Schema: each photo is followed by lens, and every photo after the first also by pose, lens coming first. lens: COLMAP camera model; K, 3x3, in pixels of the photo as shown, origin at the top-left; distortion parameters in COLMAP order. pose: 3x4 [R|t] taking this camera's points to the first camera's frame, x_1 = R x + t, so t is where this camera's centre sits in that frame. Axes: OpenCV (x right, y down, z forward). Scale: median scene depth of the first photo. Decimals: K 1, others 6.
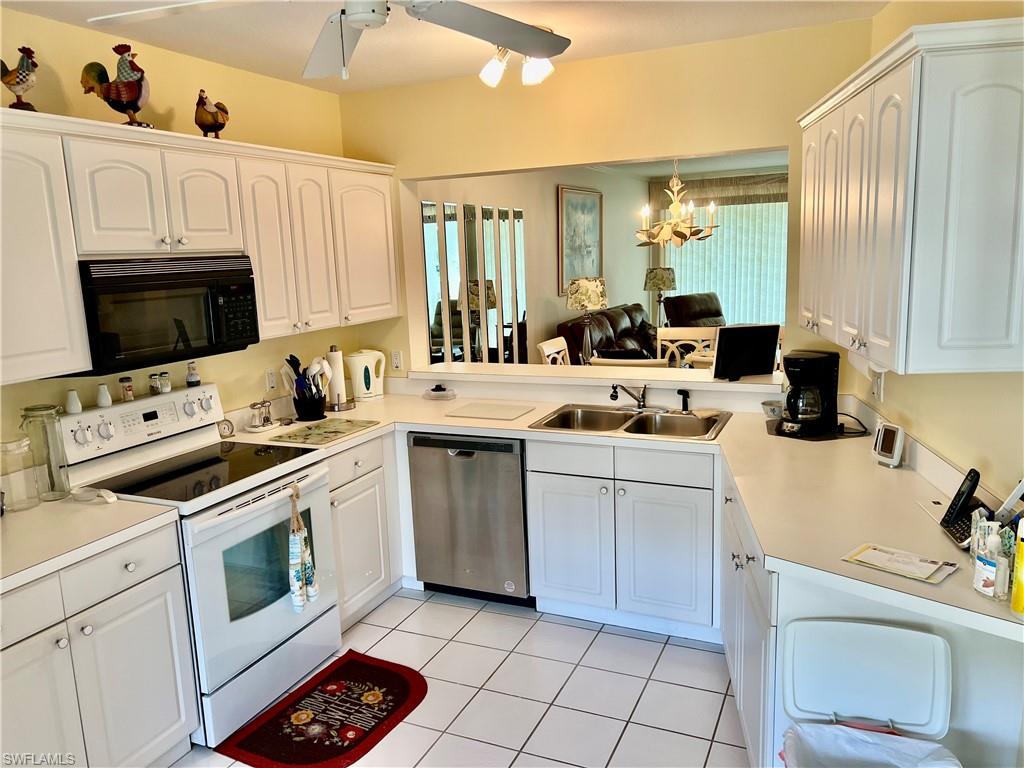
lens RADIAL K [[776.6, 0, 512.0], [0, 776.6, 384.0], [0, 0, 1]] dist [0.086731, -0.002092]
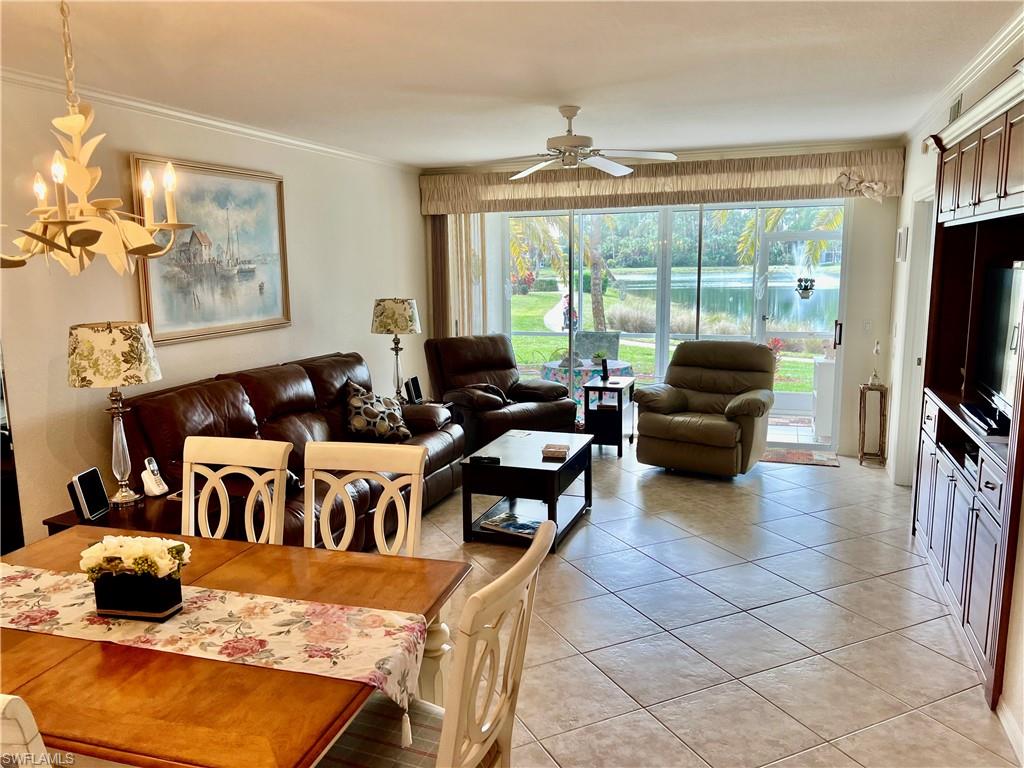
lens RADIAL K [[776.6, 0, 512.0], [0, 776.6, 384.0], [0, 0, 1]] dist [0.086731, -0.002092]
pose [[0.996030, 0.014254, 0.087871, 0.248650], [-0.012814, 0.999775, -0.016923, -0.071975], [-0.088092, 0.015730, 0.995988, 0.362041]]
